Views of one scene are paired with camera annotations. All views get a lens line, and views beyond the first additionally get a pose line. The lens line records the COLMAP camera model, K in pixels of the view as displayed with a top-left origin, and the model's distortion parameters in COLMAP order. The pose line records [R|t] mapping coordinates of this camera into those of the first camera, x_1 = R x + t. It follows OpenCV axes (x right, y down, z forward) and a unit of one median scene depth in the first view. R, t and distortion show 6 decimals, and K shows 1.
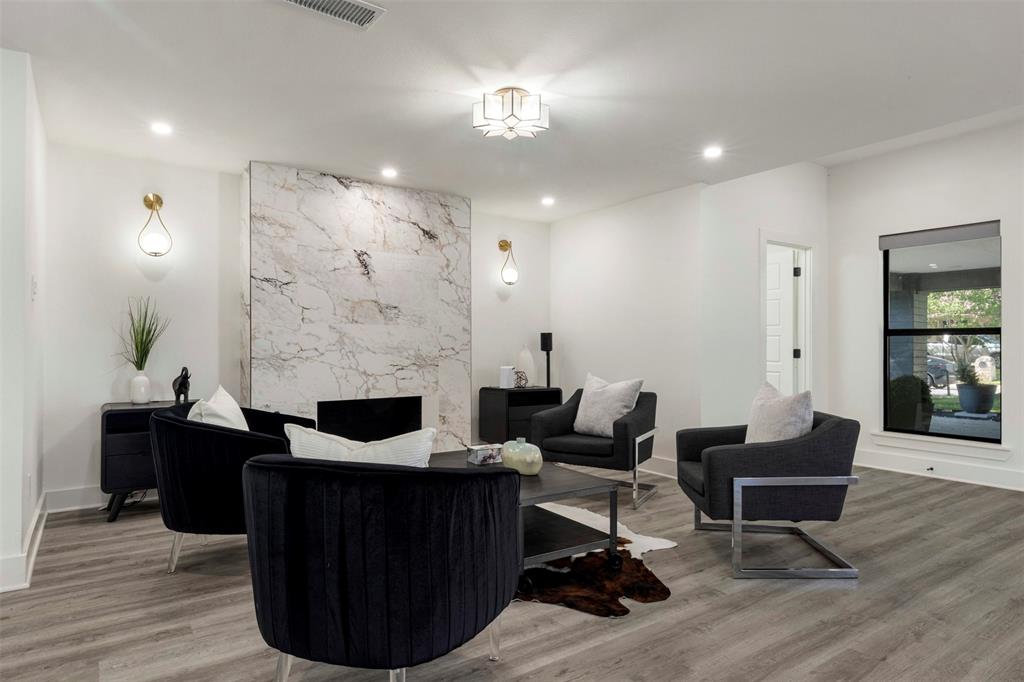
lens RADIAL K [[604.8, 0, 511.6], [0, 604.8, 348.6], [0, 0, 1]] dist [0.007809, -0.000102]
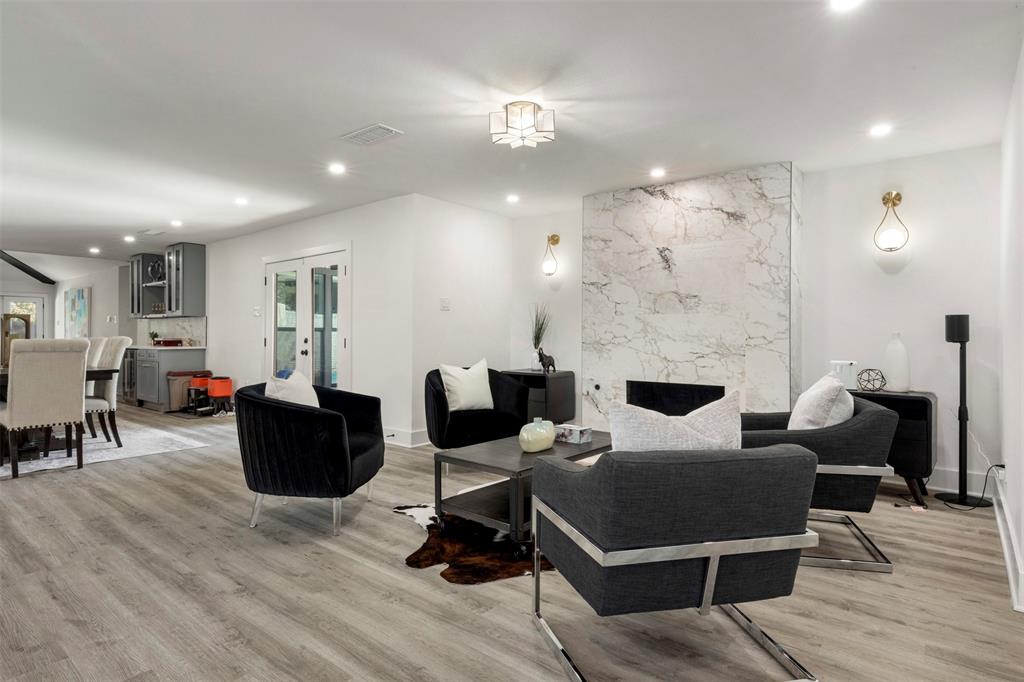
lens RADIAL K [[545.9, 0, 512.0], [0, 545.9, 341.0], [0, 0, 1]] dist [-0.000291, -0.000132]
pose [[0.274005, 0.012158, -0.961652, 0.634789], [-0.007388, 0.999917, 0.010537, 0.000060], [0.961700, 0.004218, 0.274072, 0.465340]]
